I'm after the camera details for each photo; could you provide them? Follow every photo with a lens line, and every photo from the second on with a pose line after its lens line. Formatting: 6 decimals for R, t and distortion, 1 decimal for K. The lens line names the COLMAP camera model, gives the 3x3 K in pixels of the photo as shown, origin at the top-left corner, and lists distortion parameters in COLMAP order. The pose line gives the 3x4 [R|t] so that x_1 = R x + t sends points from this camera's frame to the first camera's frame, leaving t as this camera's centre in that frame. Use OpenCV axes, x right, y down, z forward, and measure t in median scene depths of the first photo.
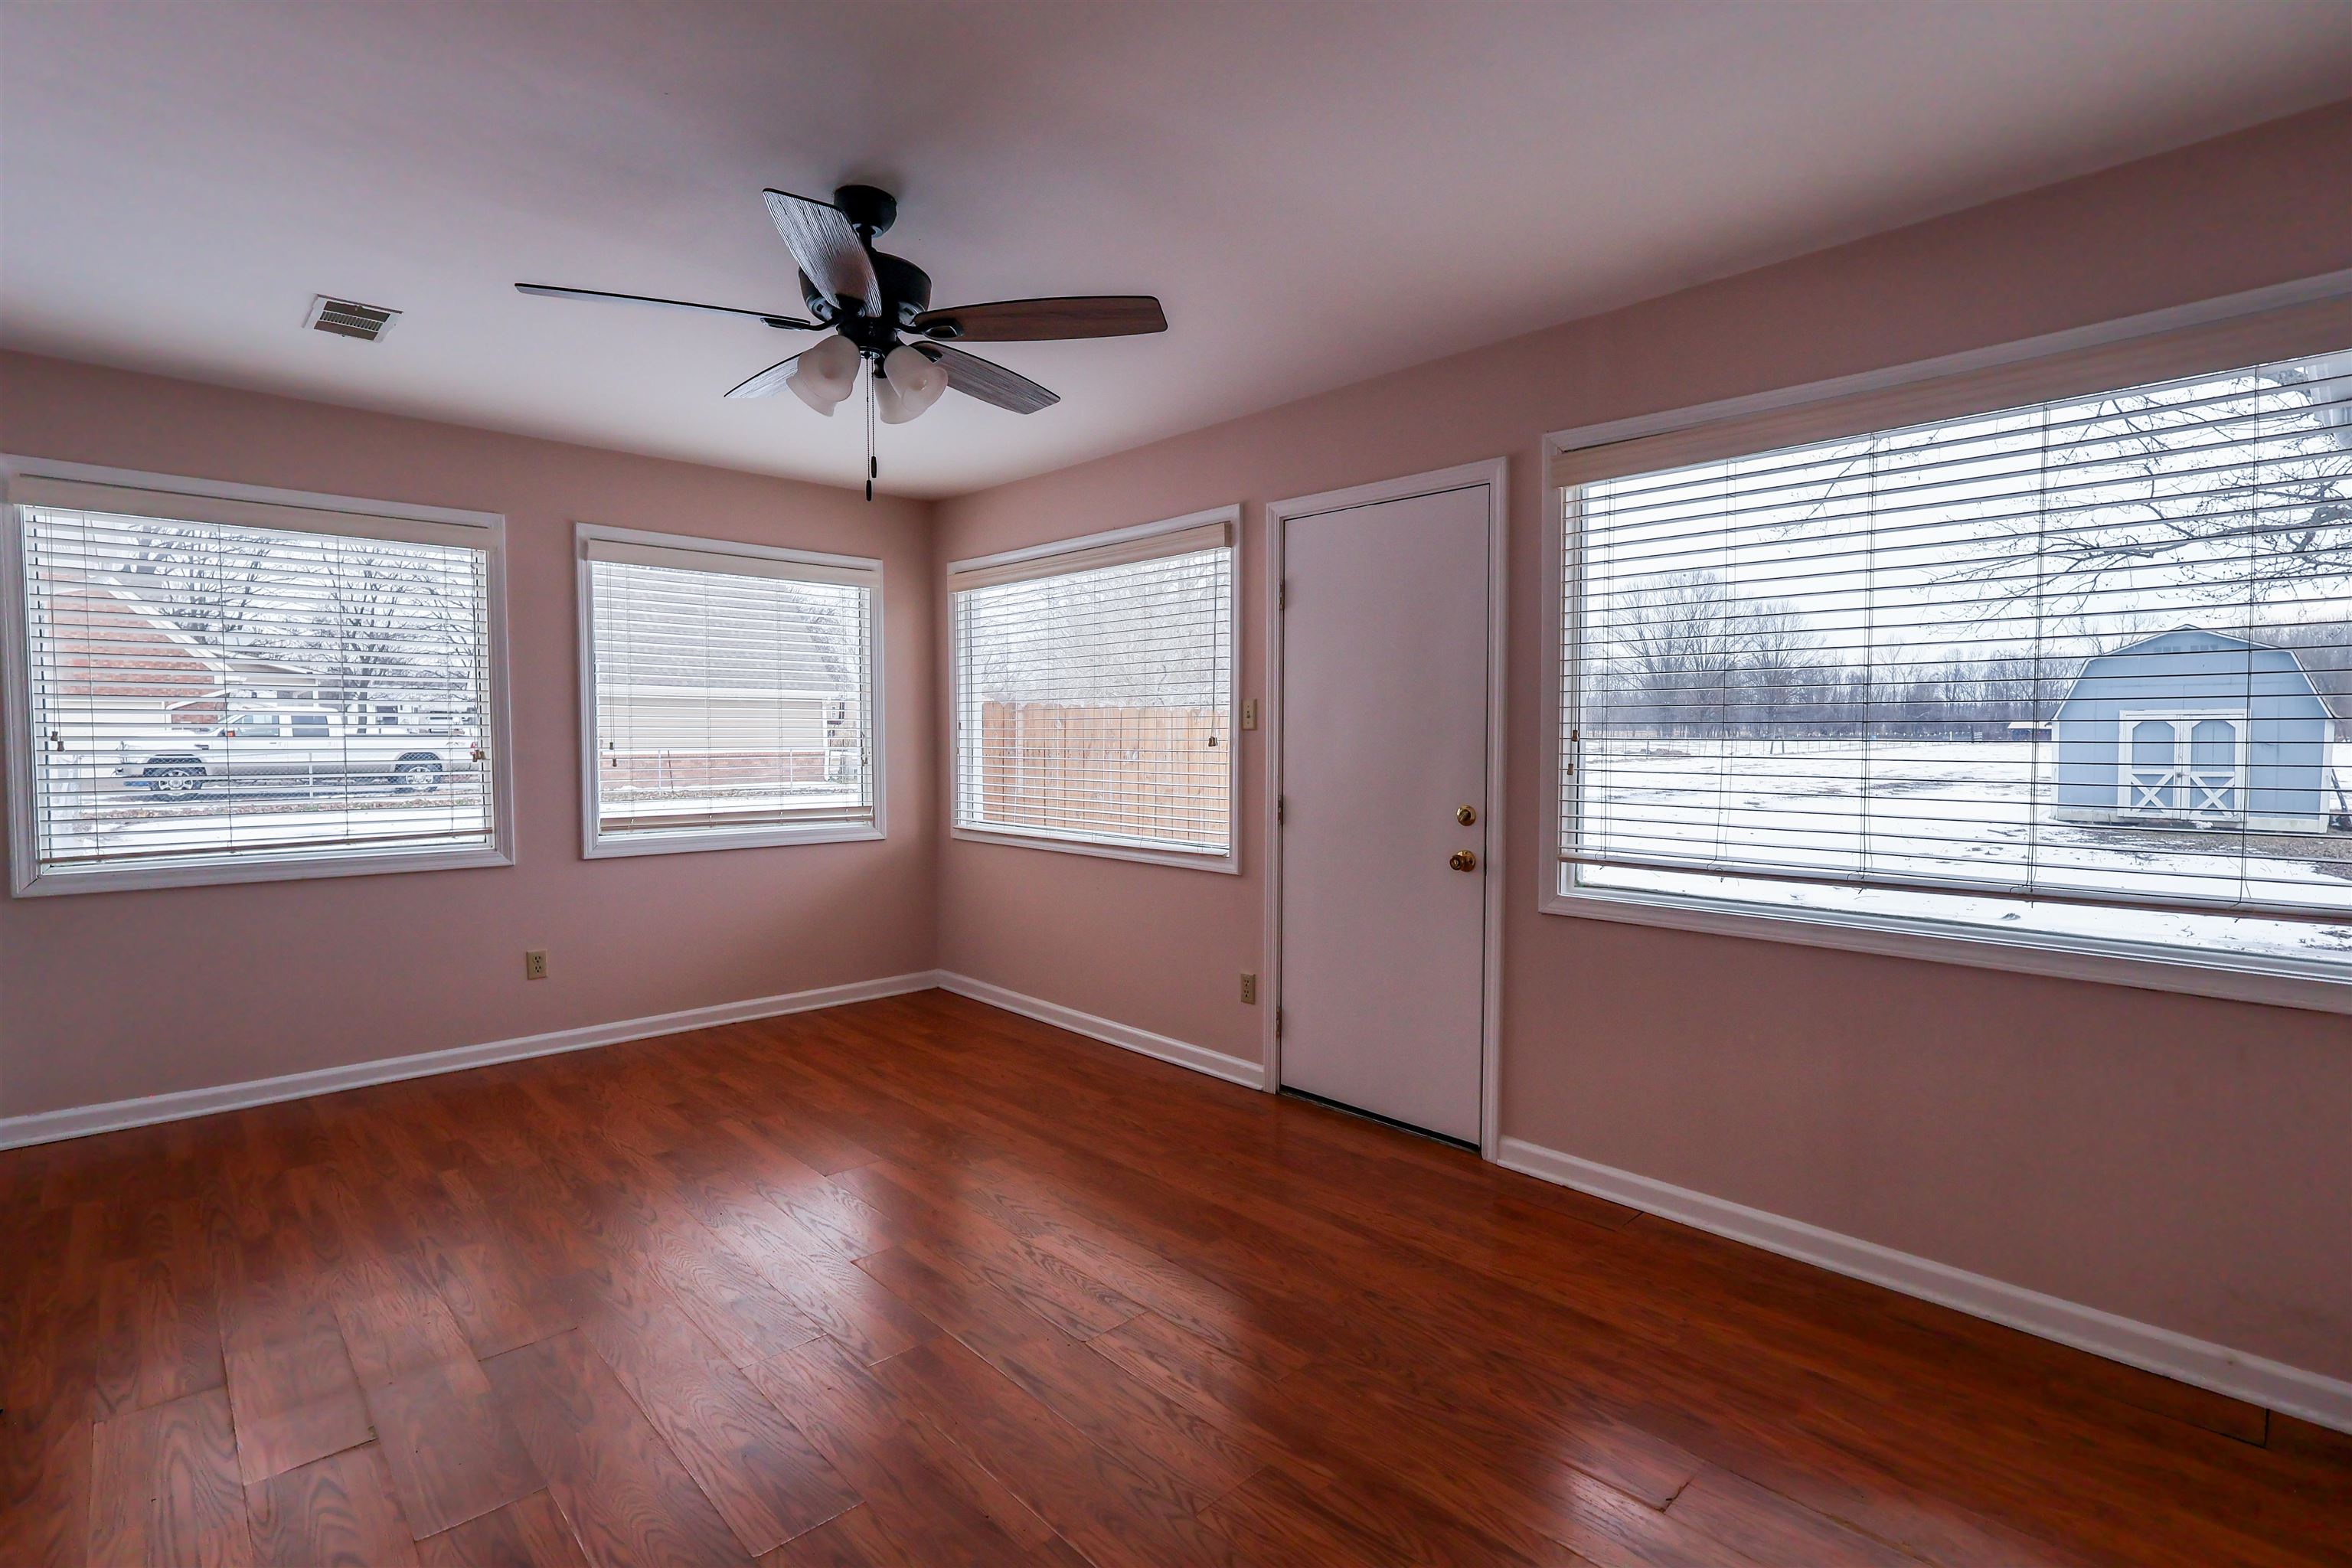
lens RADIAL K [[1118.6, 0, 1165.6], [0, 1118.6, 788.6], [0, 0, 1]] dist [-0.004207, 0.003597]
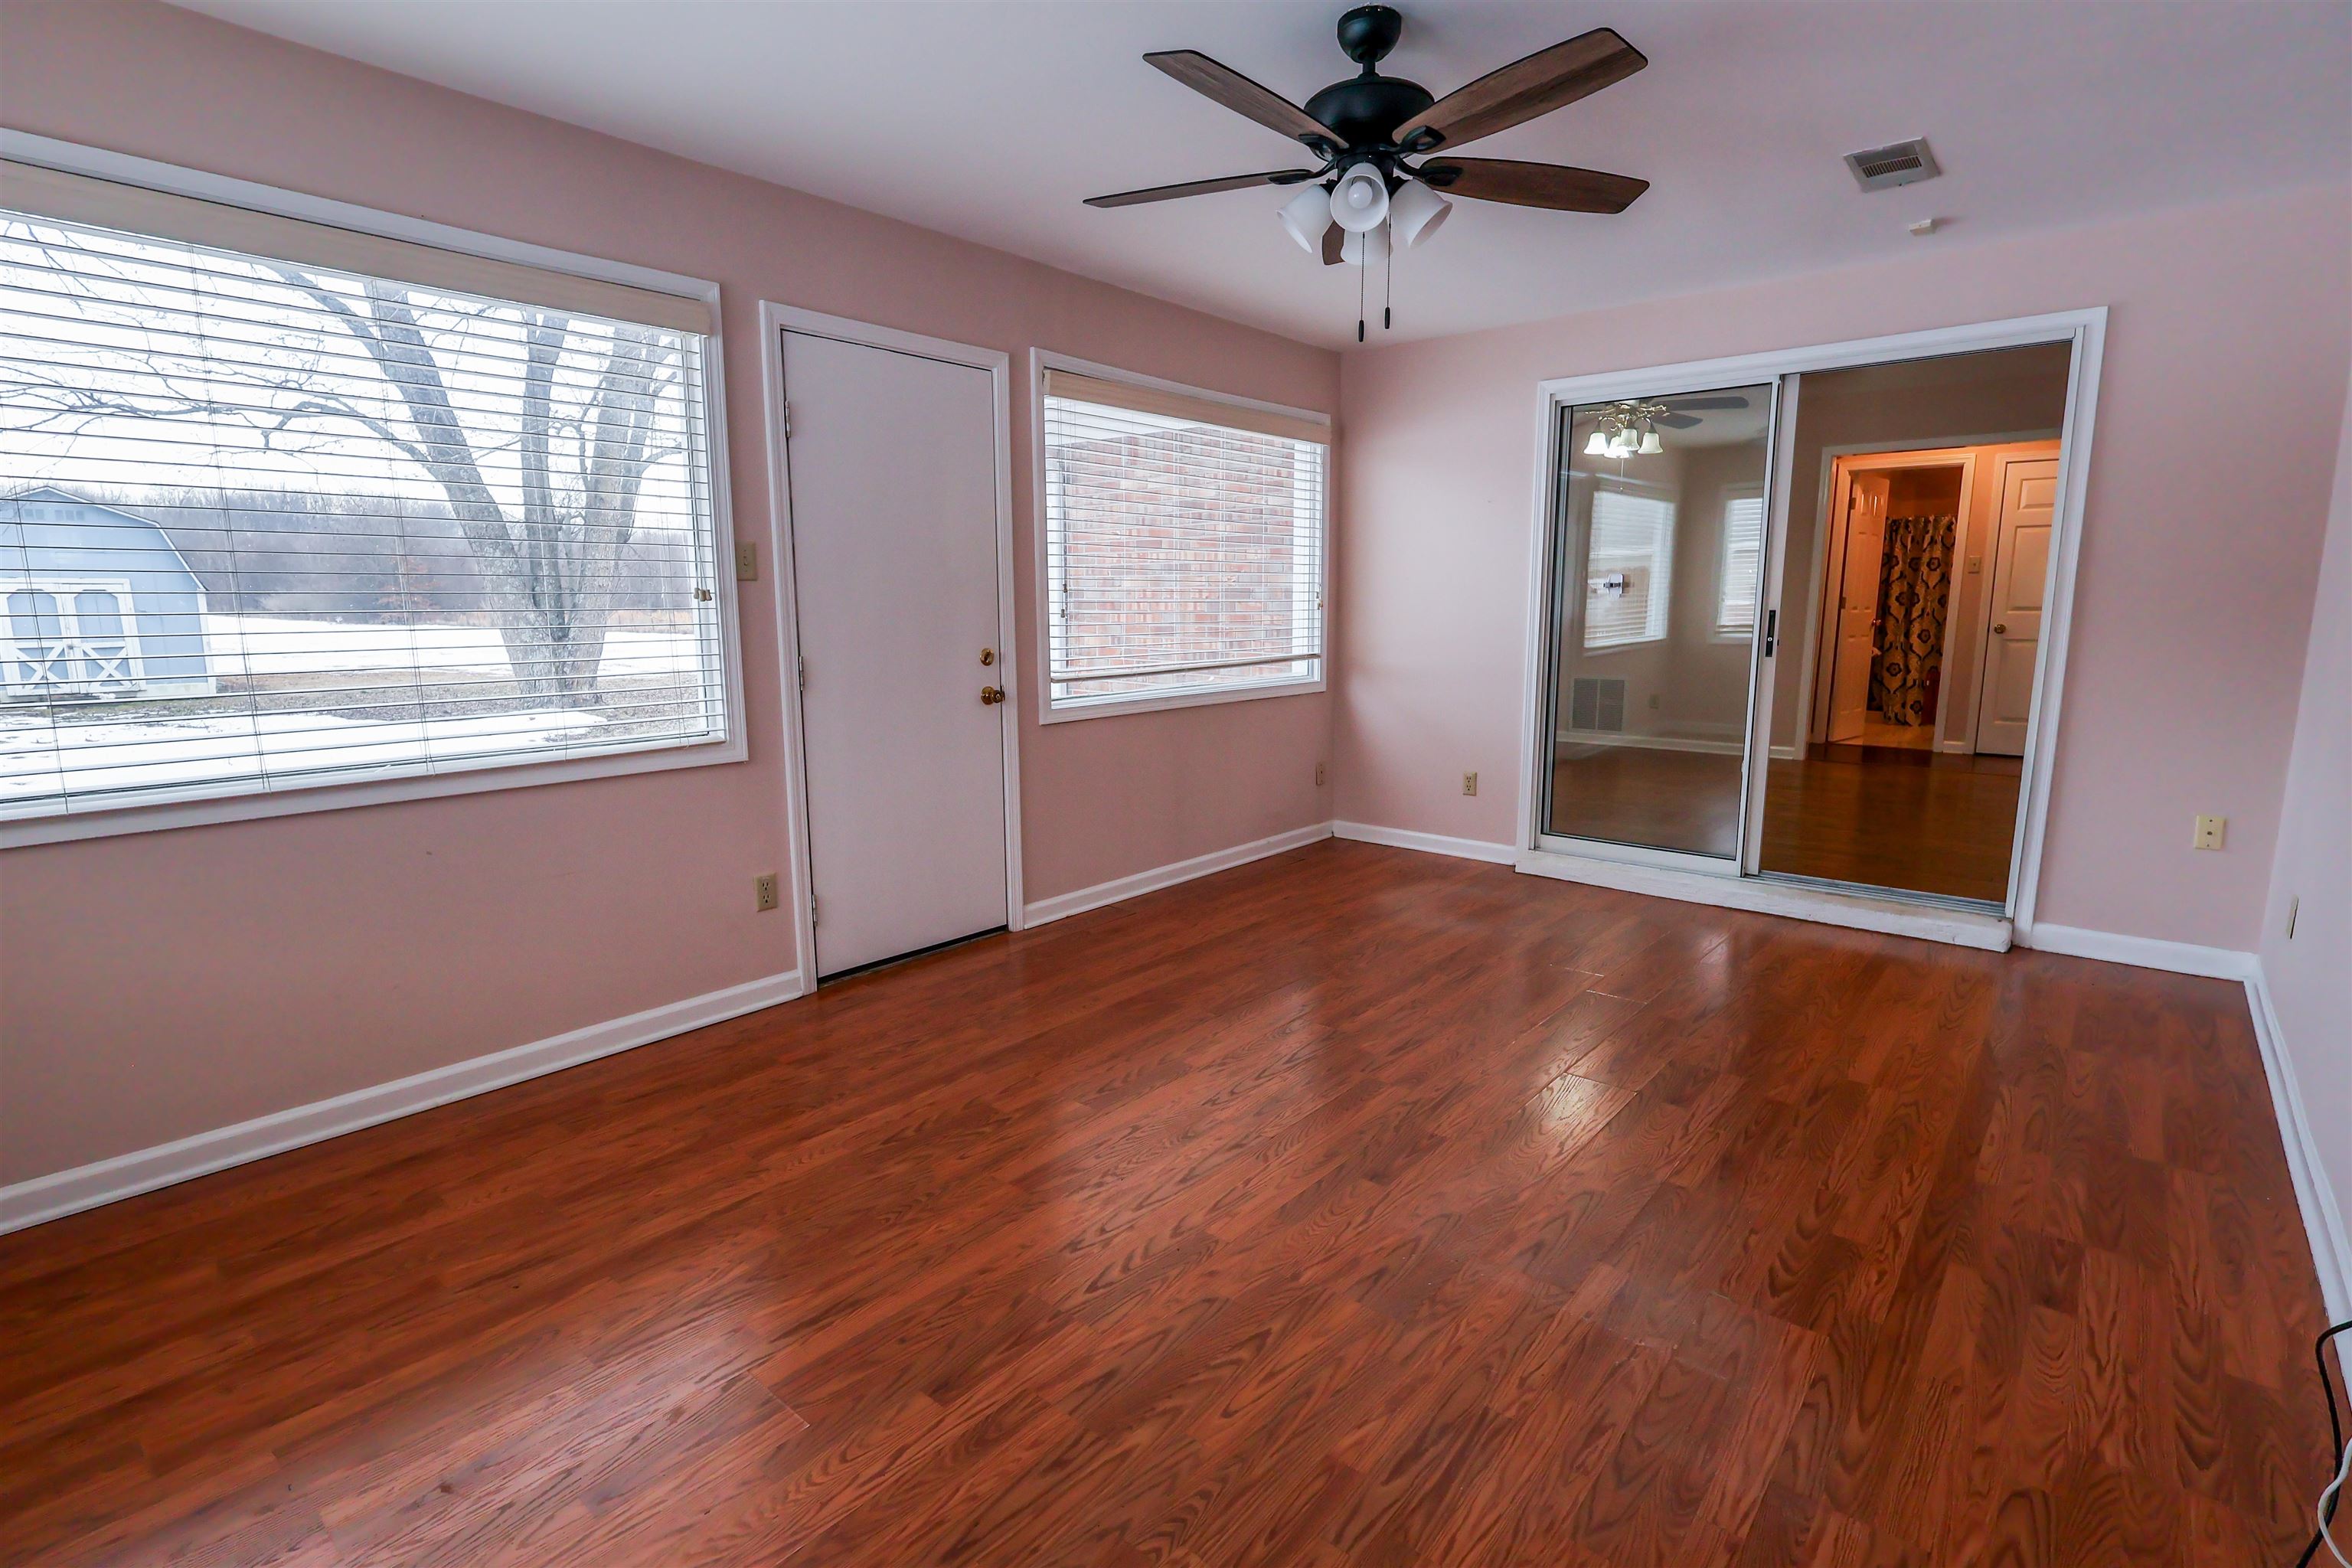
lens RADIAL K [[1118.6, 0, 1184.1], [0, 1118.6, 790.5], [0, 0, 1]] dist [-0.004207, 0.003597]
pose [[-0.123746, -0.165774, 0.978369, -0.822511], [0.054629, 0.983314, 0.173521, -0.026713], [-0.990809, 0.074919, -0.112625, 0.824919]]
